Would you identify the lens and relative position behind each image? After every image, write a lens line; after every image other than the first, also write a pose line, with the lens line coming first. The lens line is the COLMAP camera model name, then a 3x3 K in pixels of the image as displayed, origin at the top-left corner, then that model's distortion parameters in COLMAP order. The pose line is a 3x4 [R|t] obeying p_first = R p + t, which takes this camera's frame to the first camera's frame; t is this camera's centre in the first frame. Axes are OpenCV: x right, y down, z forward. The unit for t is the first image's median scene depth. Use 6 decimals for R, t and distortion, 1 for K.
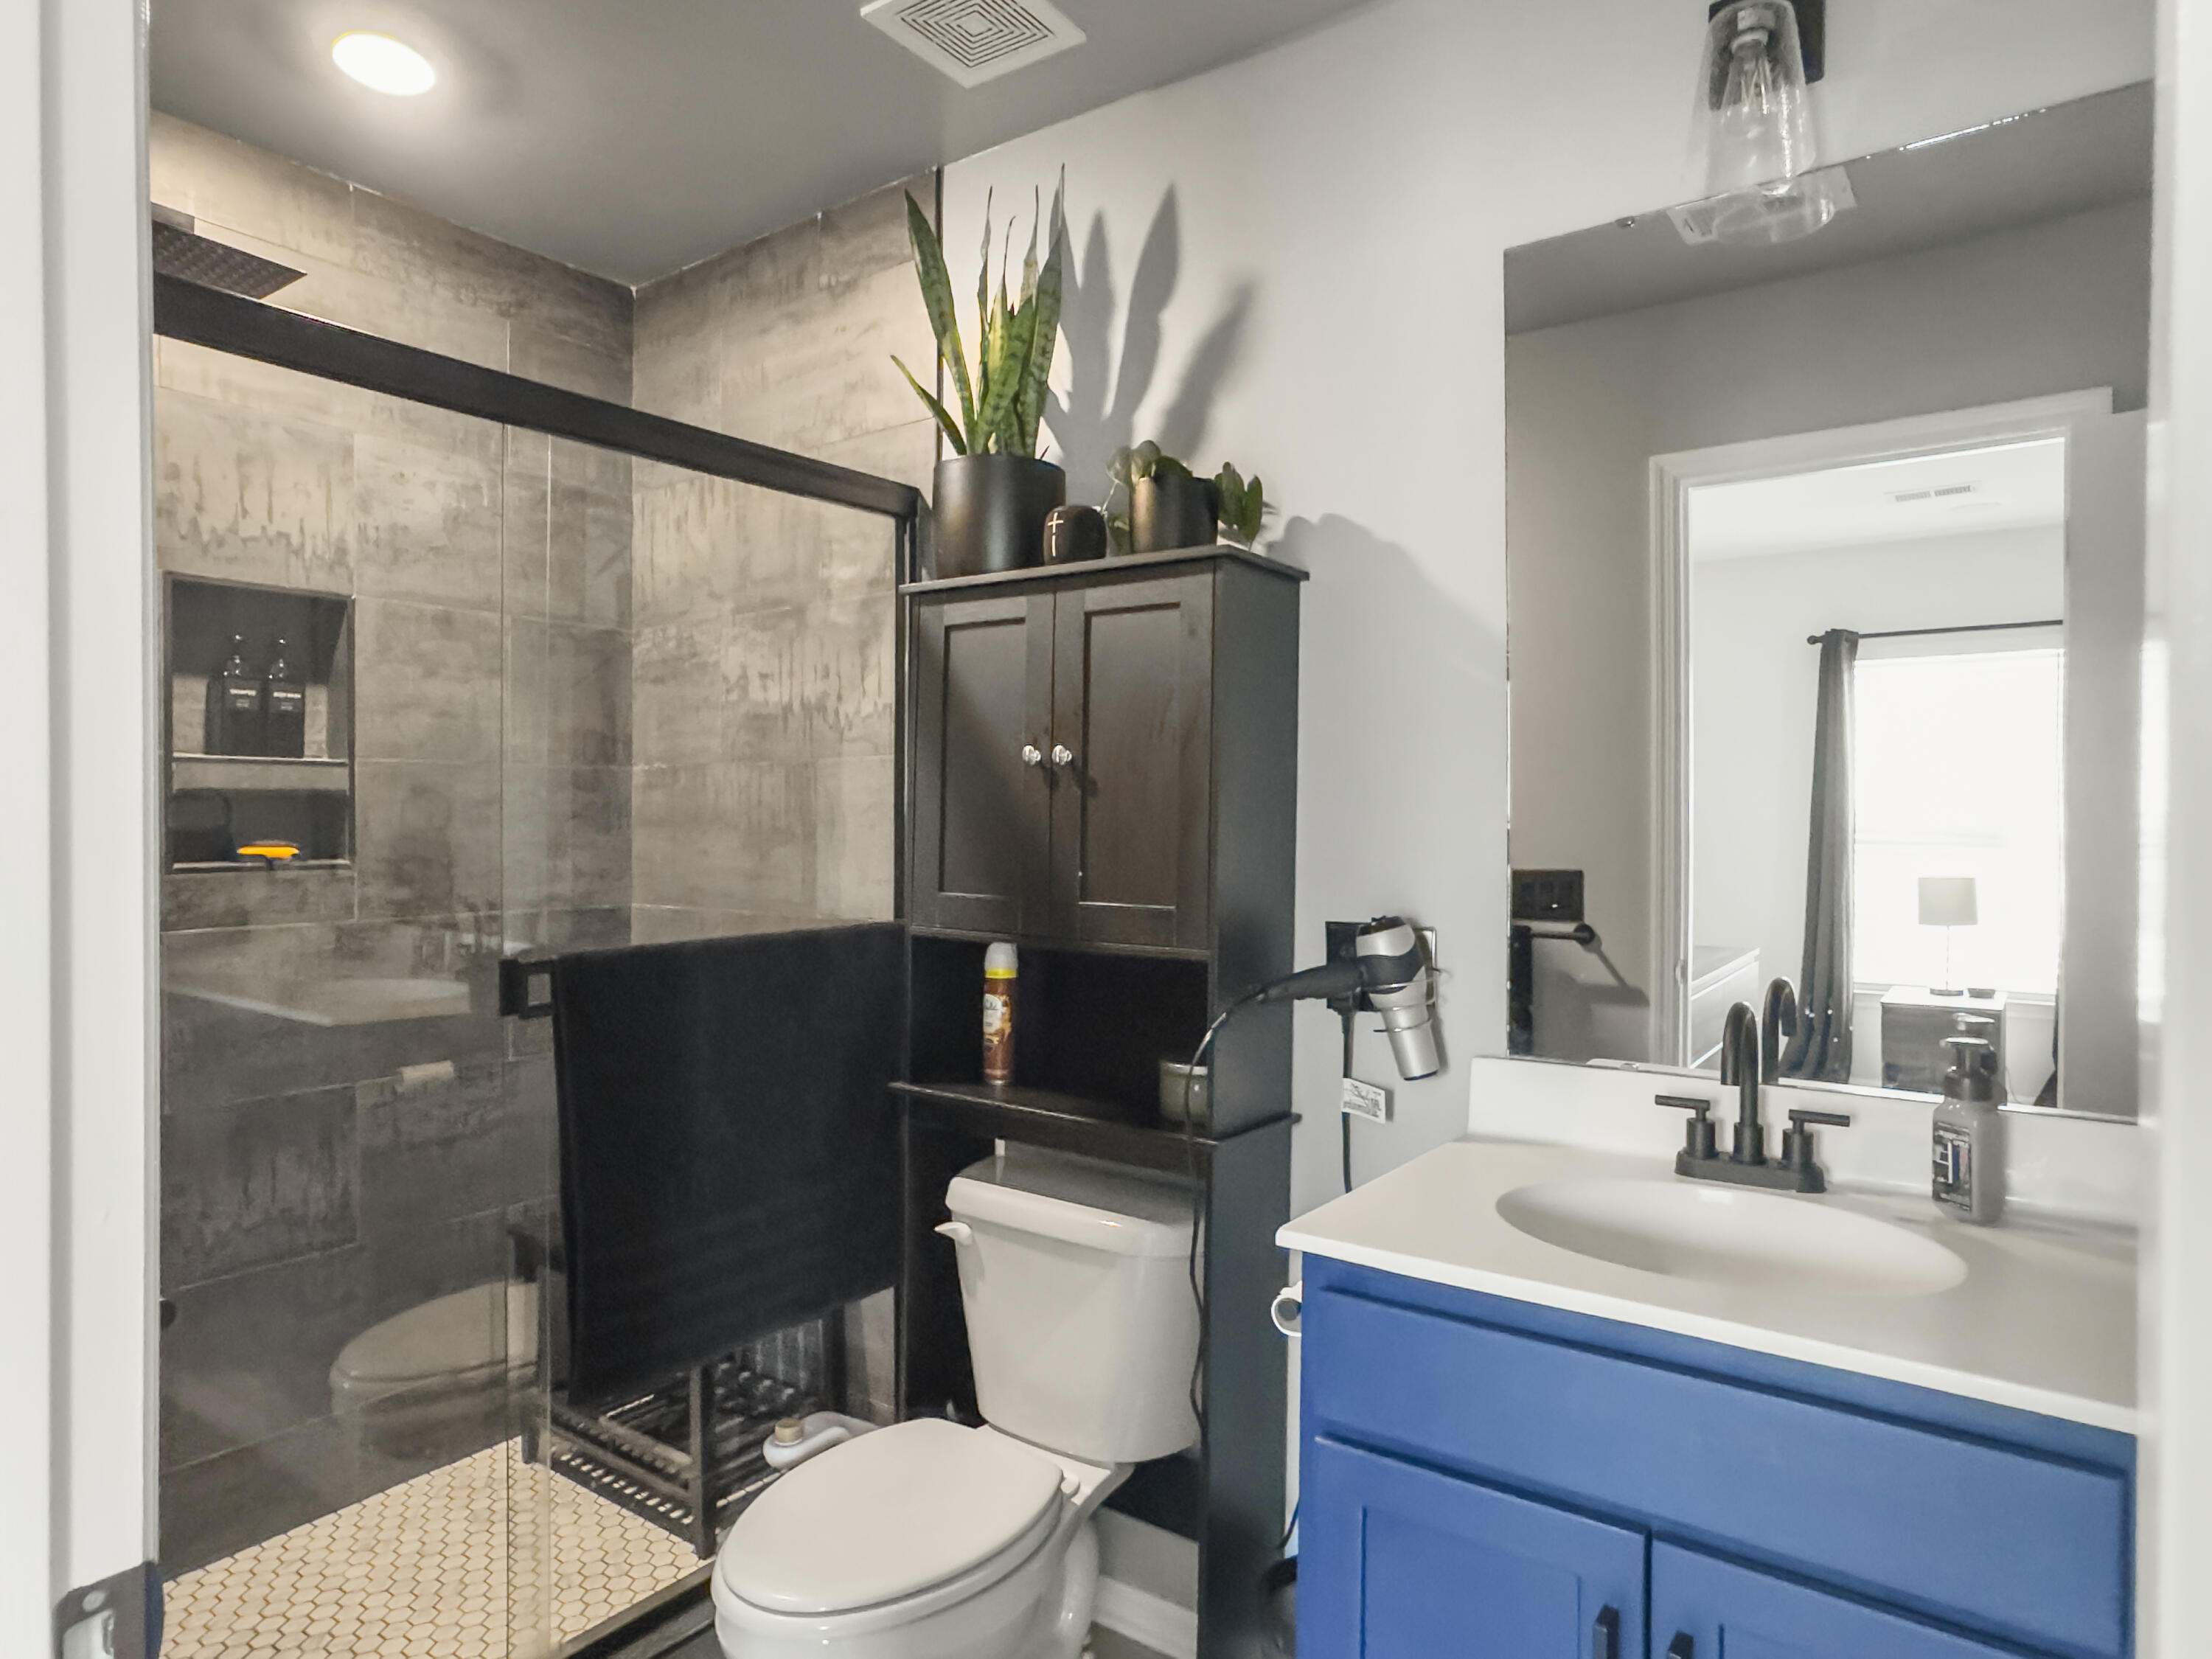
lens RADIAL K [[1309.4, 0, 1102.9], [0, 1309.4, 821.6], [0, 0, 1]] dist [-0.039072, 0.036575]
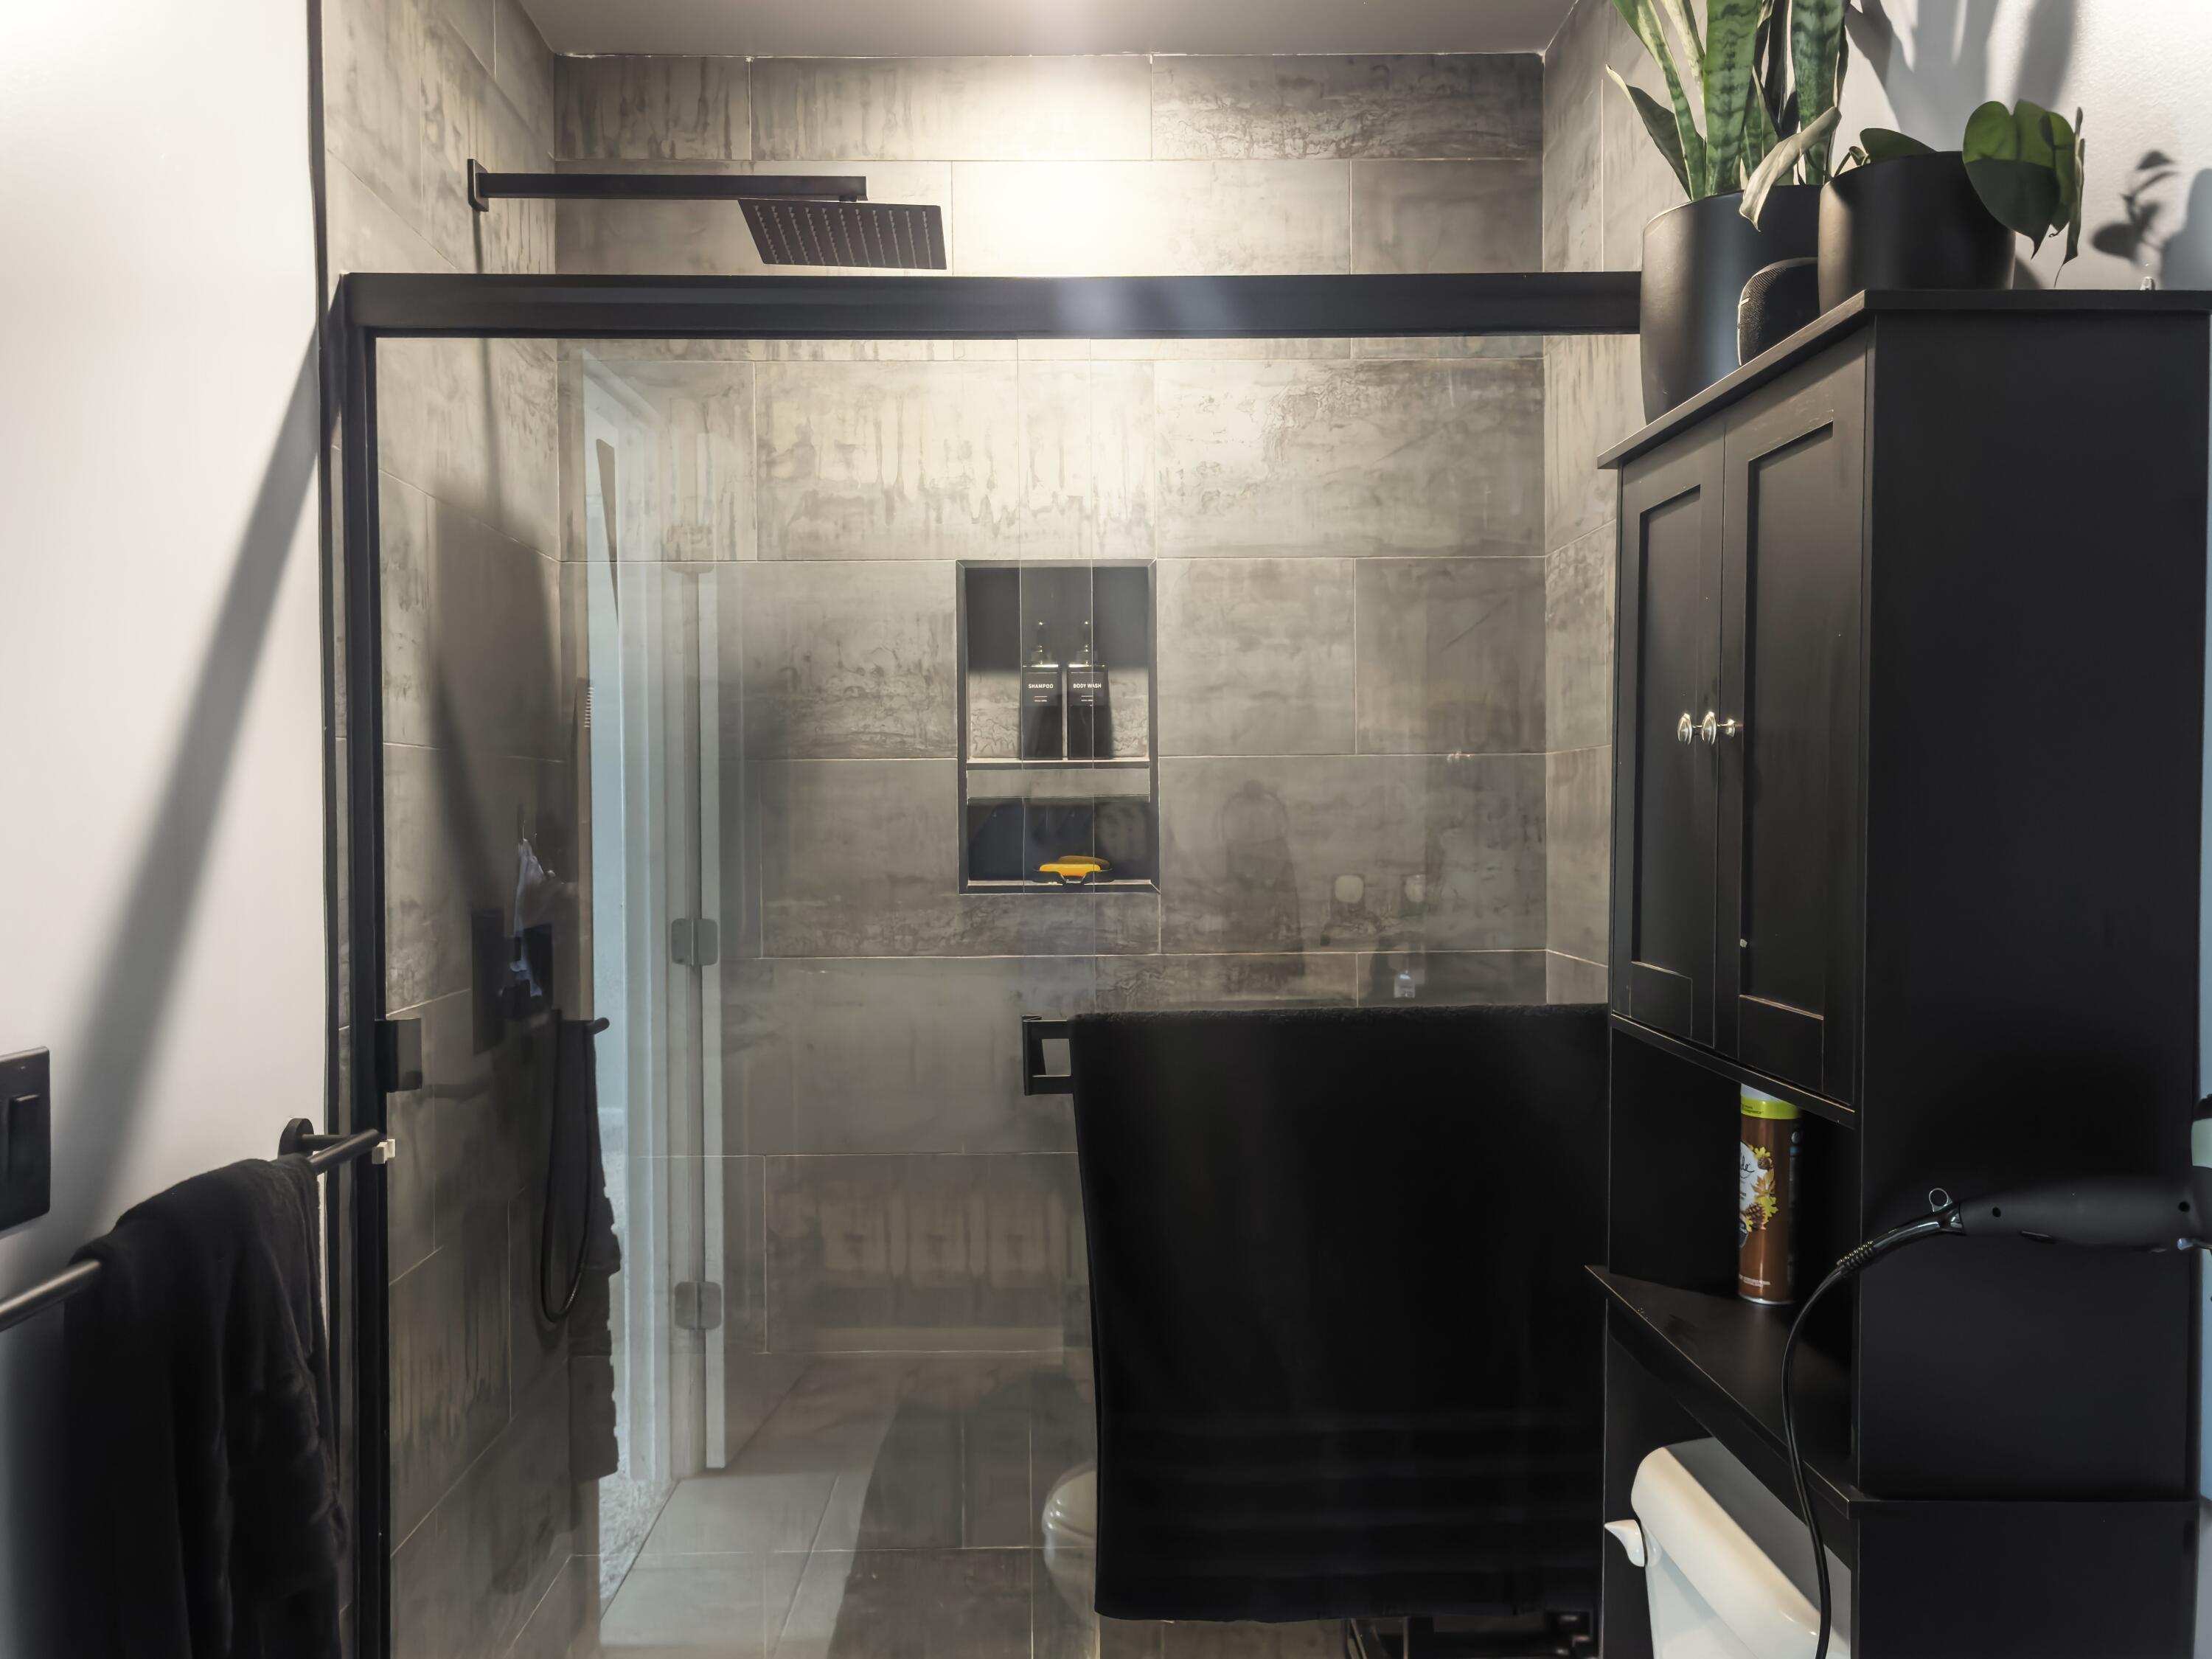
lens RADIAL K [[1895.6, 0, 1108.7], [0, 1895.6, 813.9], [0, 0, 1]] dist [0.057184, 0.020965]
pose [[0.615829, -0.005170, -0.787863, 0.346053], [0.007029, 0.999975, -0.001067, -0.011315], [0.787848, -0.004881, 0.615850, 0.229526]]
